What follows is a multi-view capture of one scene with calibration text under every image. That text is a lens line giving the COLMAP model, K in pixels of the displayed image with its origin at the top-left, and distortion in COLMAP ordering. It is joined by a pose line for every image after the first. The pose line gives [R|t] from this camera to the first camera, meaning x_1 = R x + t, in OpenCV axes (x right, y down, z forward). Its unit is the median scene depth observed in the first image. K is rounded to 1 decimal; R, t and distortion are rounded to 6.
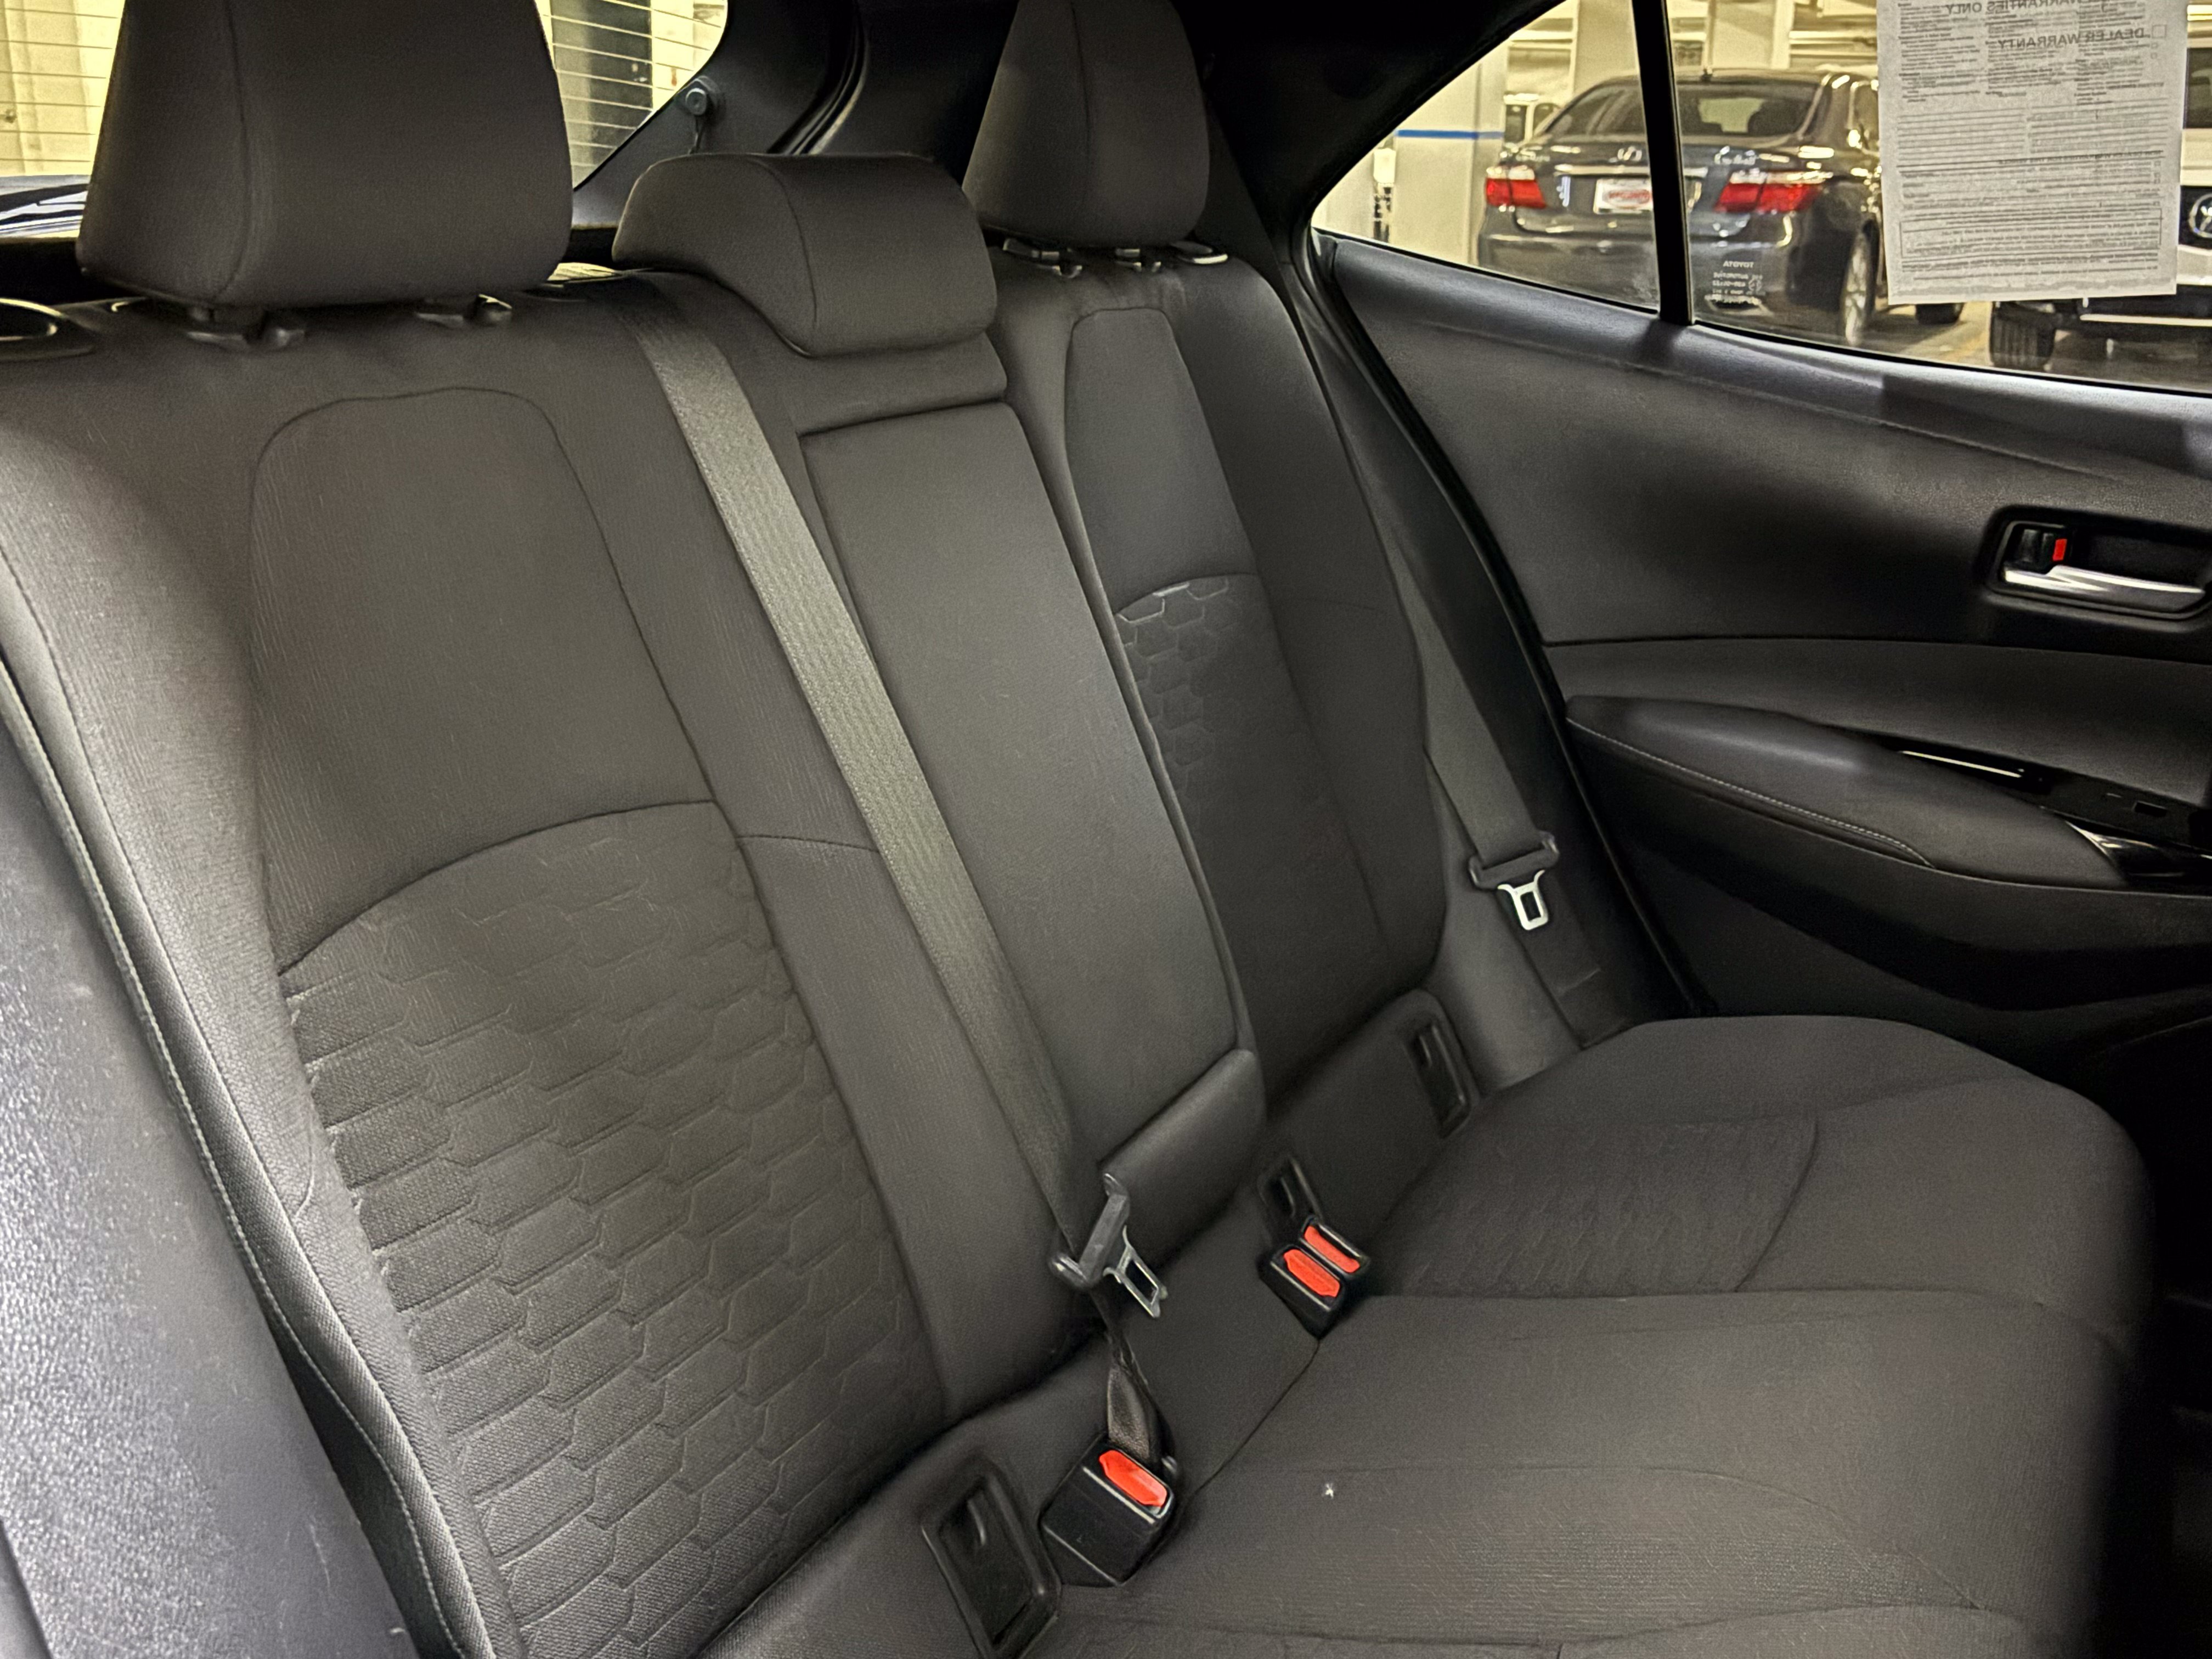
lens RADIAL K [[2338.1, 0, 1106.0], [0, 2338.1, 829.5], [0, 0, 1]] dist [-0.000976, 0.039014]
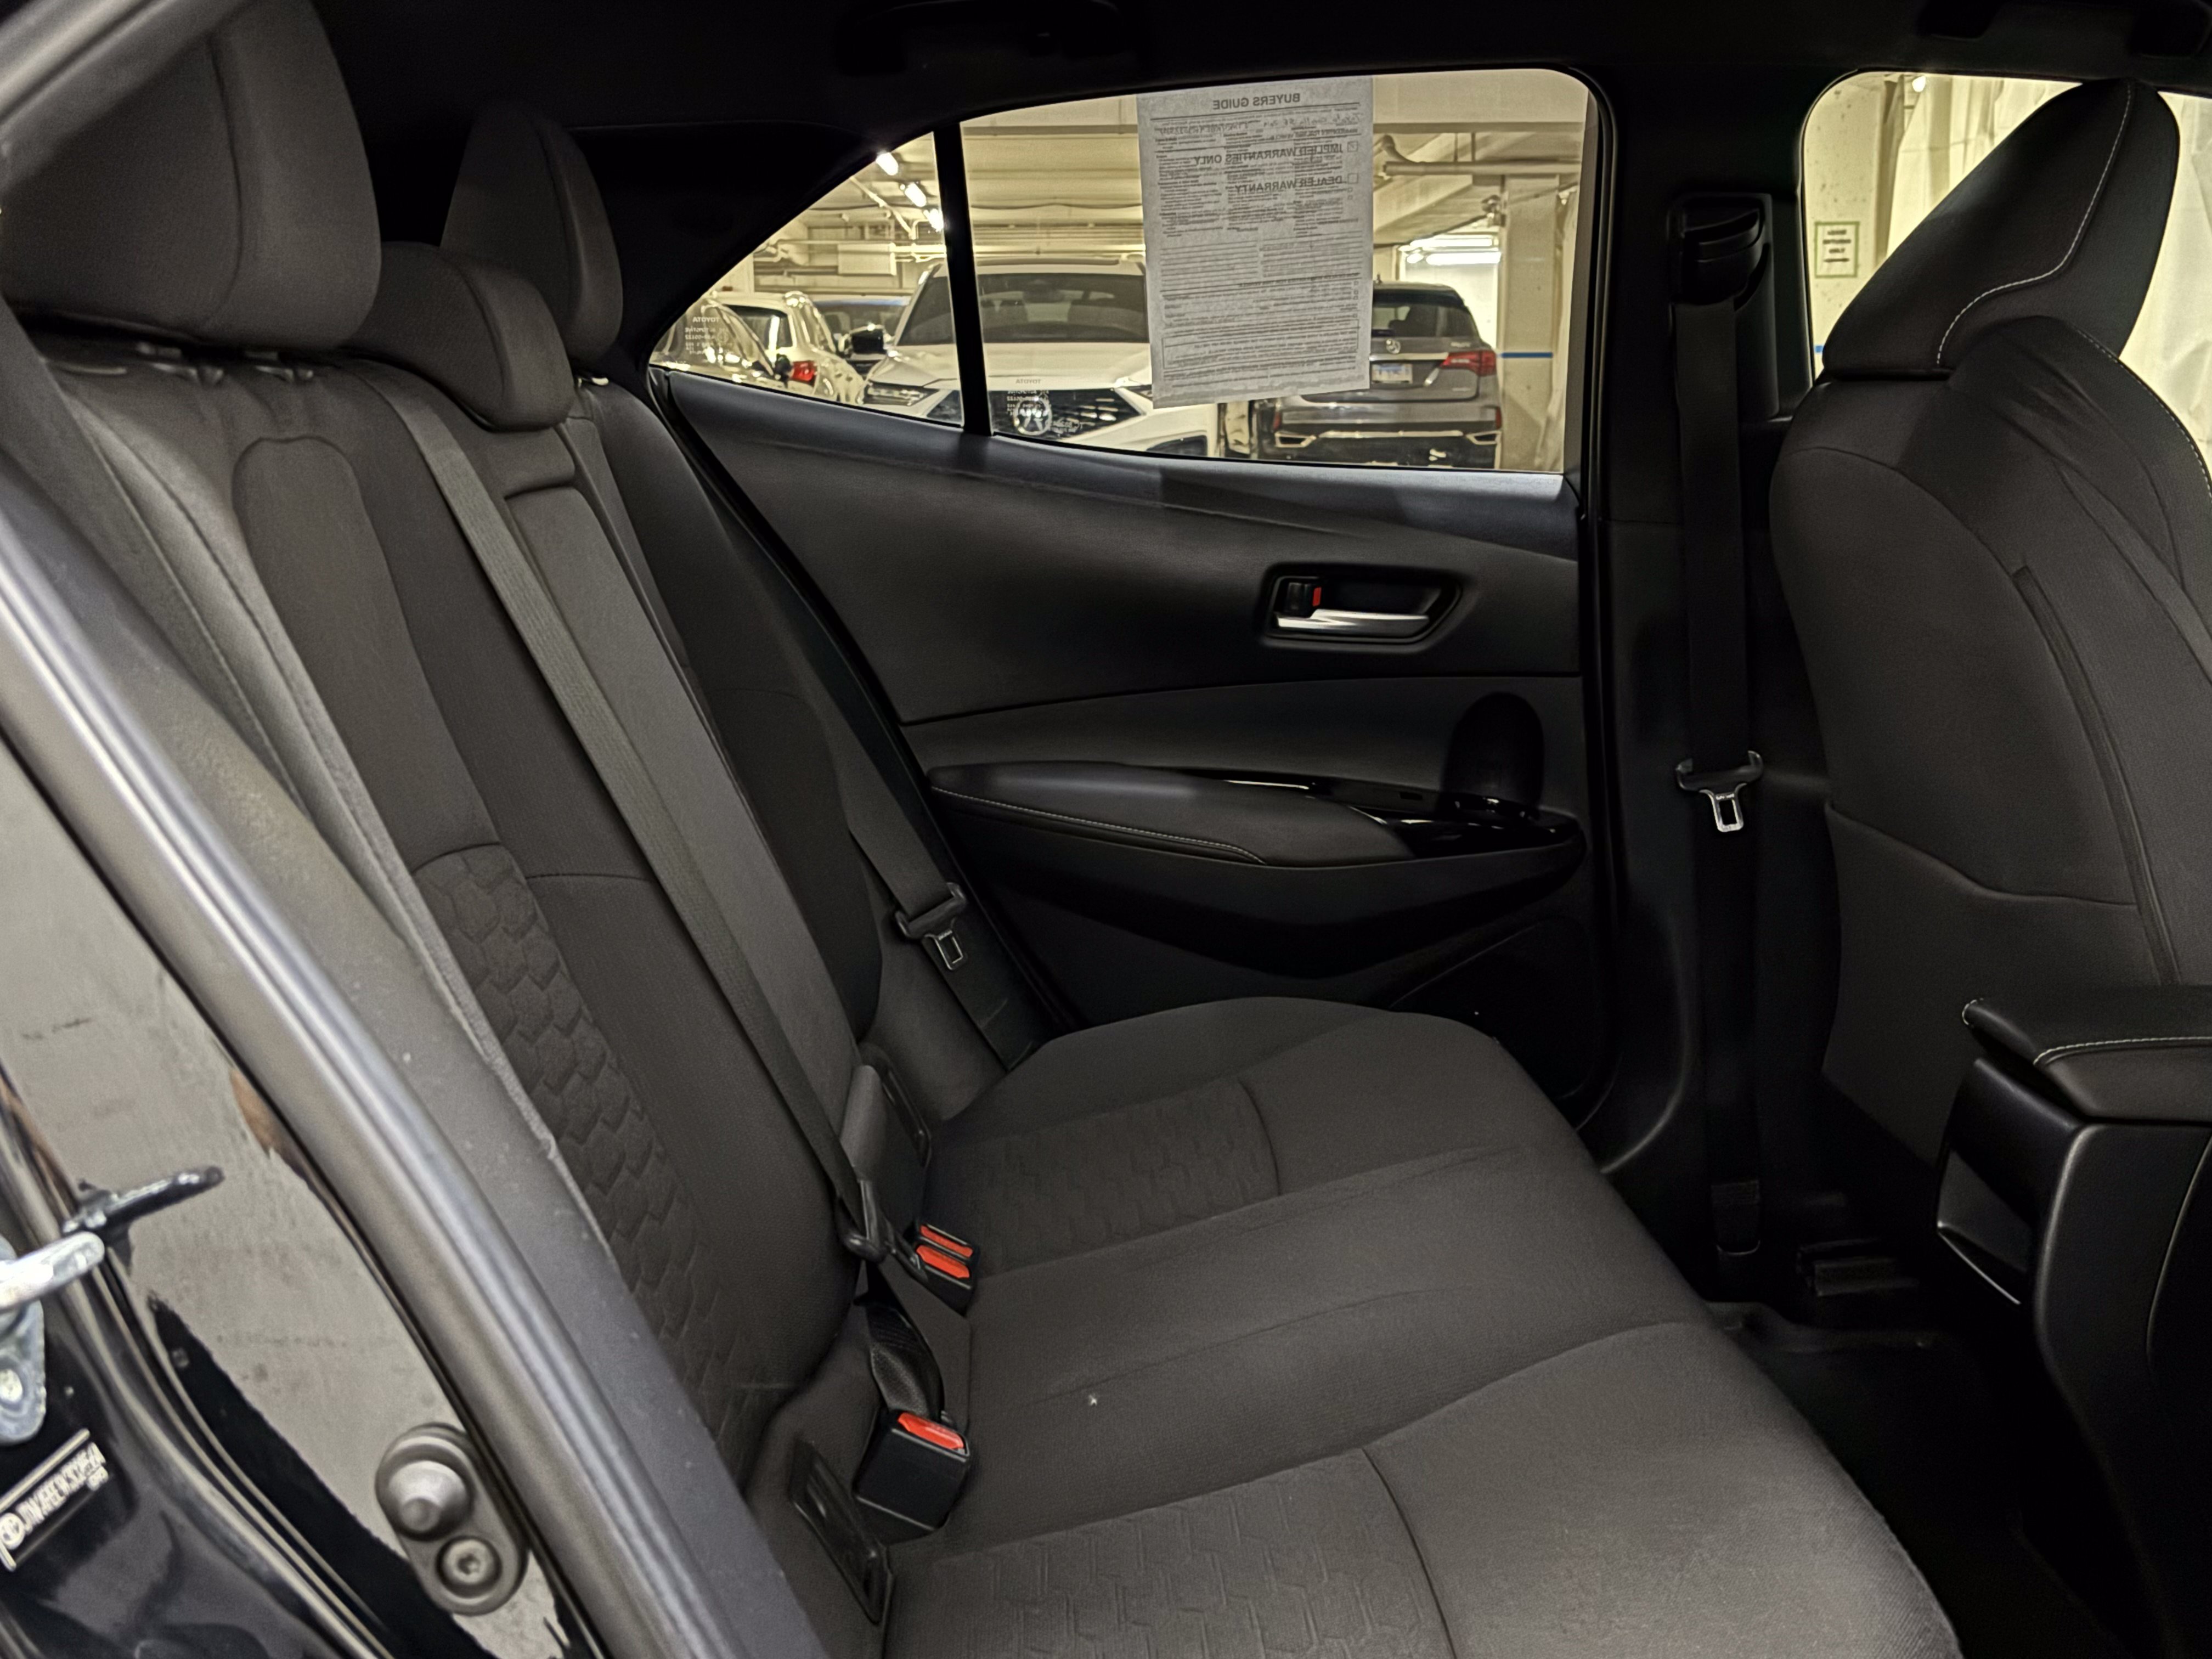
lens RADIAL K [[2317.6, 0, 1106.0], [0, 2317.6, 829.5], [0, 0, 1]] dist [0.097688, -0.005306]
pose [[0.882708, -0.114114, 0.455855, -0.260900], [0.157486, 0.985806, -0.058176, 0.054766], [-0.442746, 0.123143, 0.888151, -0.019619]]
